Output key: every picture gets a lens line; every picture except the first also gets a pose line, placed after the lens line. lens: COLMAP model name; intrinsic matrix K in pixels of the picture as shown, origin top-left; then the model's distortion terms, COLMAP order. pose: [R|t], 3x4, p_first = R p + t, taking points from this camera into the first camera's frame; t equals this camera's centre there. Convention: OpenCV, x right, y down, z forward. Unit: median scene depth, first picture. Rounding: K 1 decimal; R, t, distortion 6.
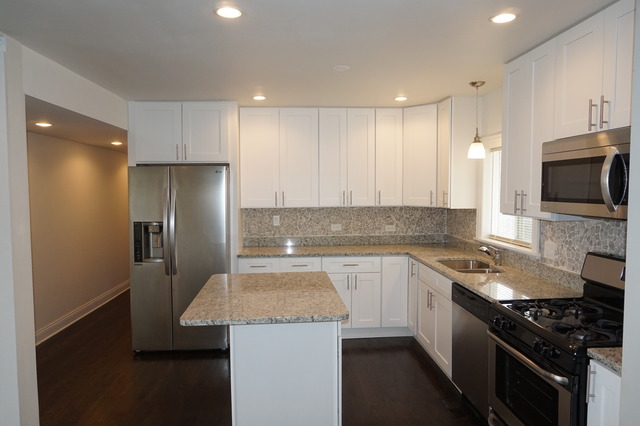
lens RADIAL K [[436.8, 0, 320.0], [0, 436.8, 213.0], [0, 0, 1]] dist [-0.001153, 0.001532]
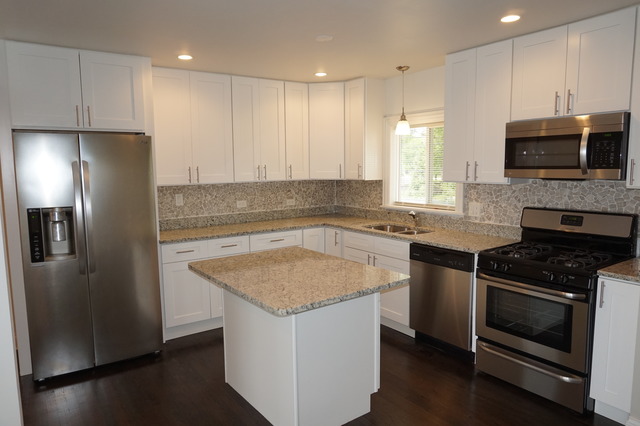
lens RADIAL K [[433.2, 0, 320.0], [0, 433.2, 213.0], [0, 0, 1]] dist [-0.027106, 0.001725]
pose [[0.854522, -0.063339, 0.515539, -0.357363], [0.037947, 0.997498, 0.059654, 0.002966], [-0.518027, -0.031412, 0.854787, 0.119799]]
